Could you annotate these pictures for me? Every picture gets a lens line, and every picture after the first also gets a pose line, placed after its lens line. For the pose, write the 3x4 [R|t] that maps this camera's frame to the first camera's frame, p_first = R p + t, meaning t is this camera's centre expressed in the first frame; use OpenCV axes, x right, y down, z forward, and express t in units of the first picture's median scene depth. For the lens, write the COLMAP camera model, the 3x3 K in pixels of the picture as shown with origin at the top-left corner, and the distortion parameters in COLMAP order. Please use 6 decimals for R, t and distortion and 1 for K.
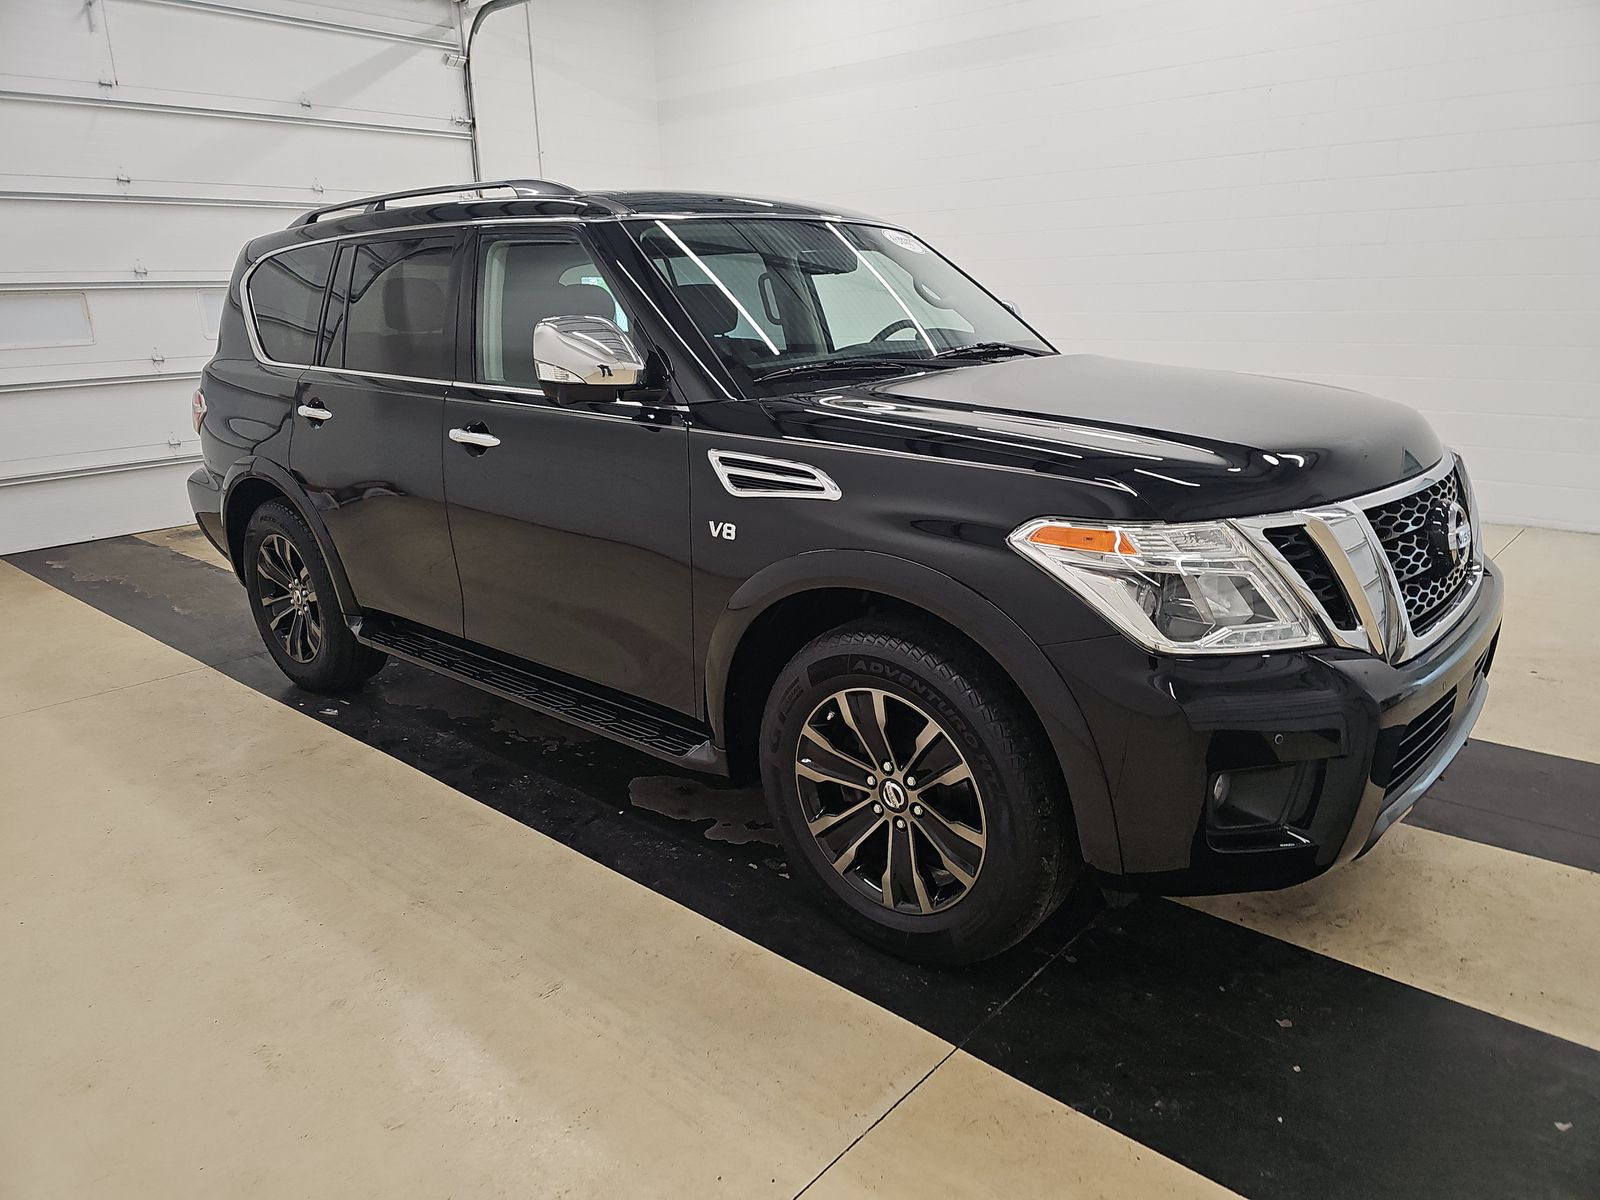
lens RADIAL K [[1066.4, 0, 841.3], [0, 1066.4, 603.4], [0, 0, 1]] dist [0.026724, -0.004319]
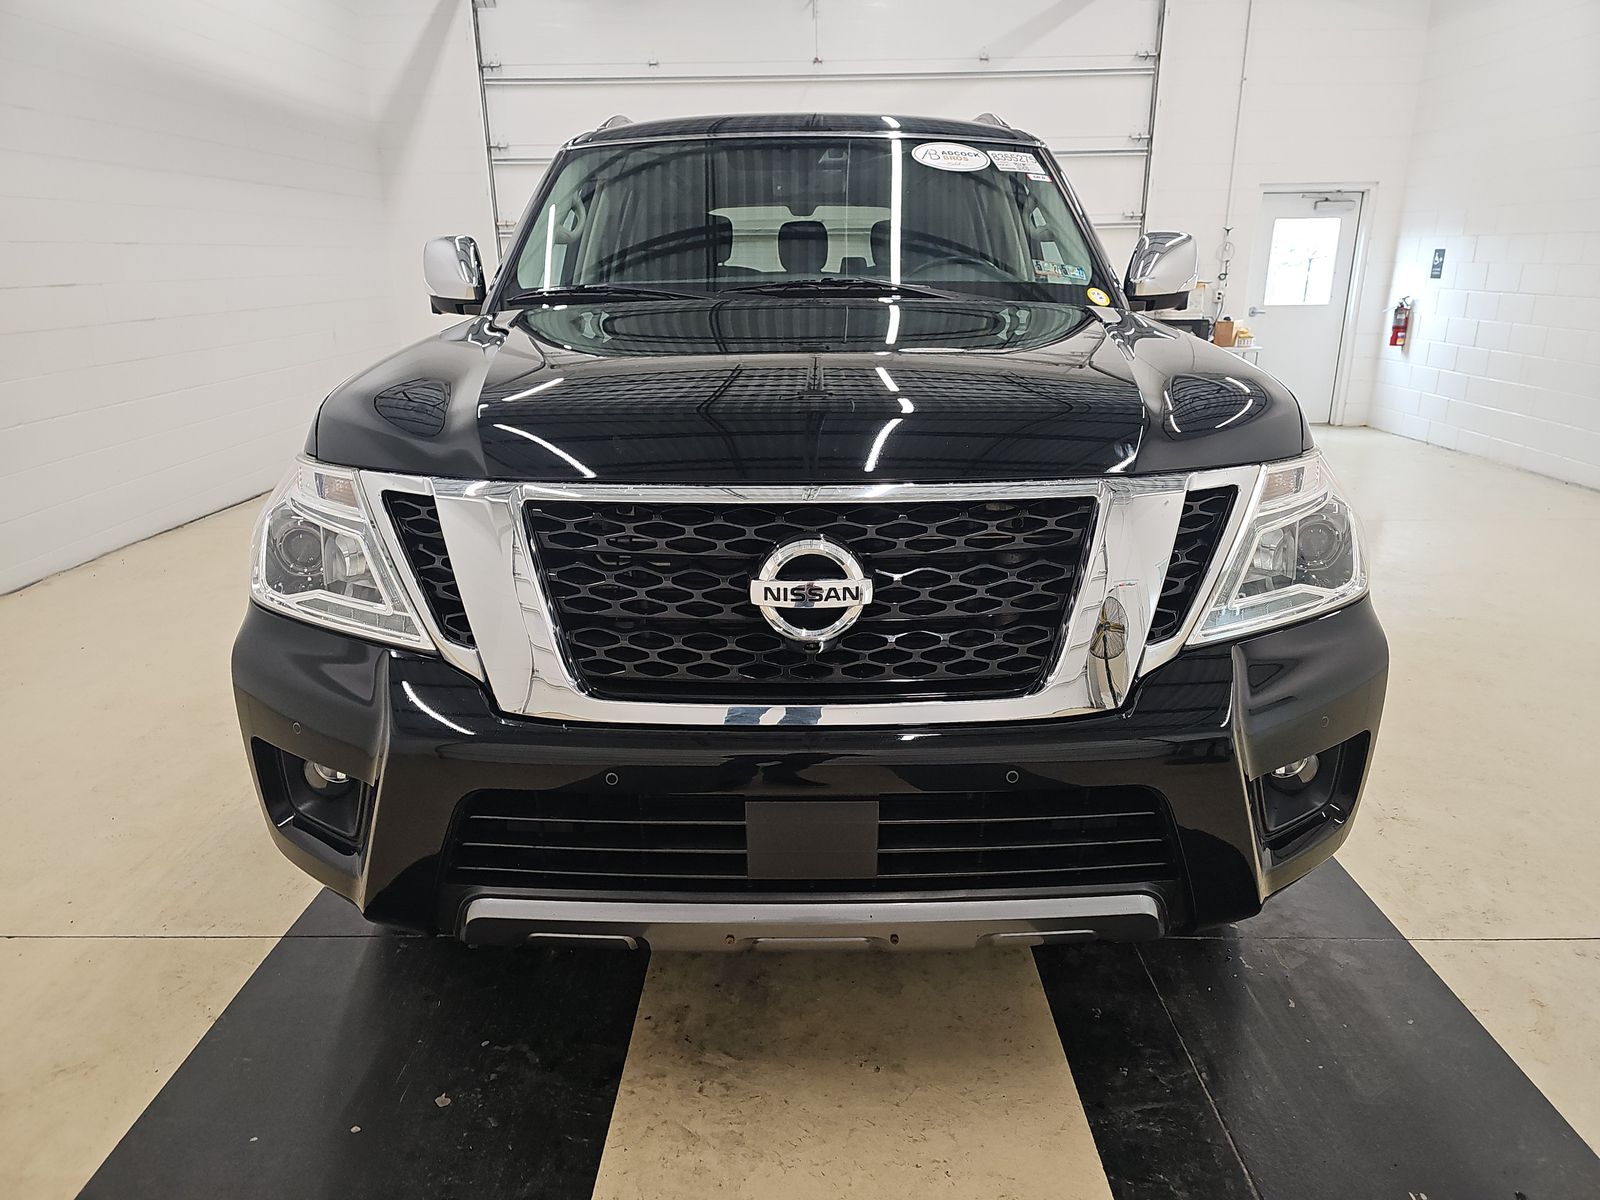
lens RADIAL K [[1059.1, 0, 791.0], [0, 1059.1, 595.8], [0, 0, 1]] dist [0.025499, 0.000542]
pose [[0.650933, 0.249992, -0.716791, 0.962847], [-0.223027, 0.965529, 0.134208, -0.135548], [0.725634, 0.072503, 0.684250, 0.544438]]
